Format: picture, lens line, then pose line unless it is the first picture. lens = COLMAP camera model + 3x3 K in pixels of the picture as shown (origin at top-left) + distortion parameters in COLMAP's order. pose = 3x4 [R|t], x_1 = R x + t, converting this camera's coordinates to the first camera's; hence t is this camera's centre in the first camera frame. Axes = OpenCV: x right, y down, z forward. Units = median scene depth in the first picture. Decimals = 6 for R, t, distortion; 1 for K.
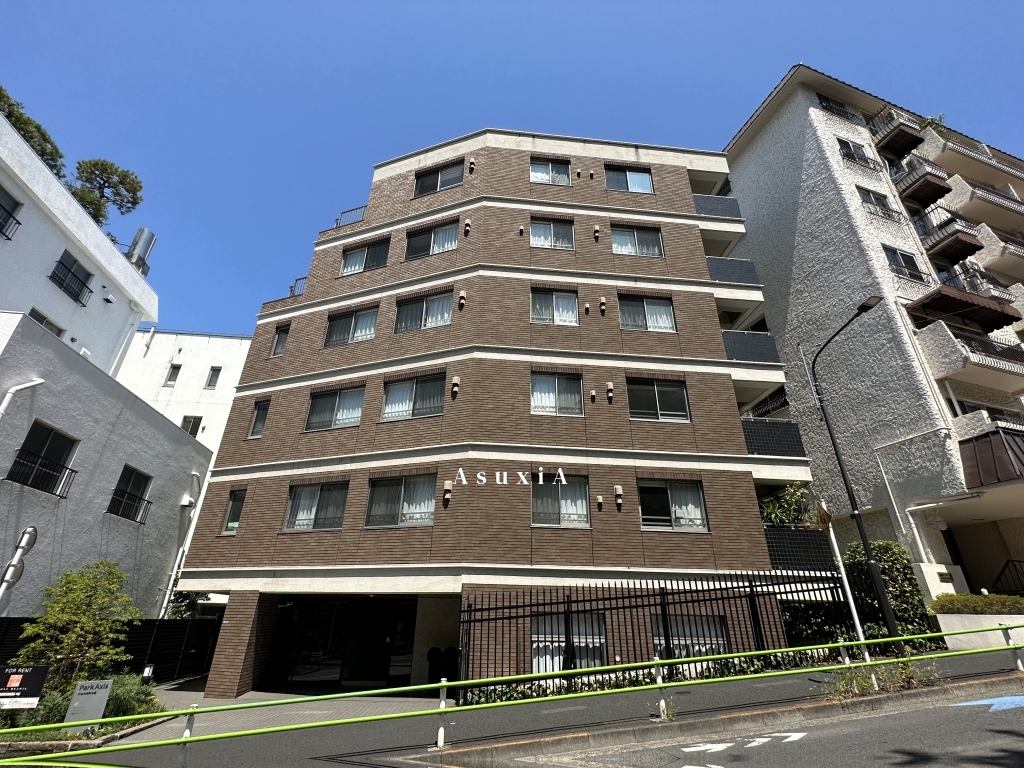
lens RADIAL K [[474.9, 0, 511.5], [0, 474.9, 383.1], [0, 0, 1]] dist [-0.002441, 0.000287]
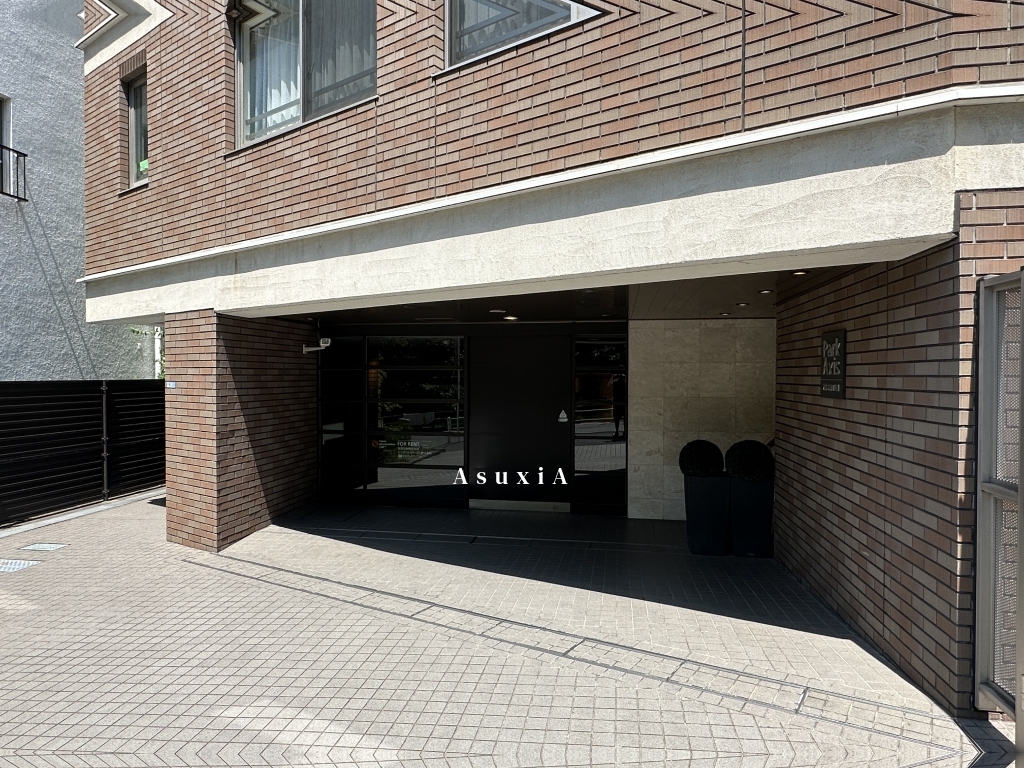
lens RADIAL K [[598.3, 0, 511.8], [0, 598.3, 382.3], [0, 0, 1]] dist [-0.001091, -0.000254]
pose [[0.961349, -0.010784, -0.275120, -0.177632], [0.135282, 0.888799, 0.437877, 0.310948], [0.239804, -0.458171, 0.855905, 0.619440]]
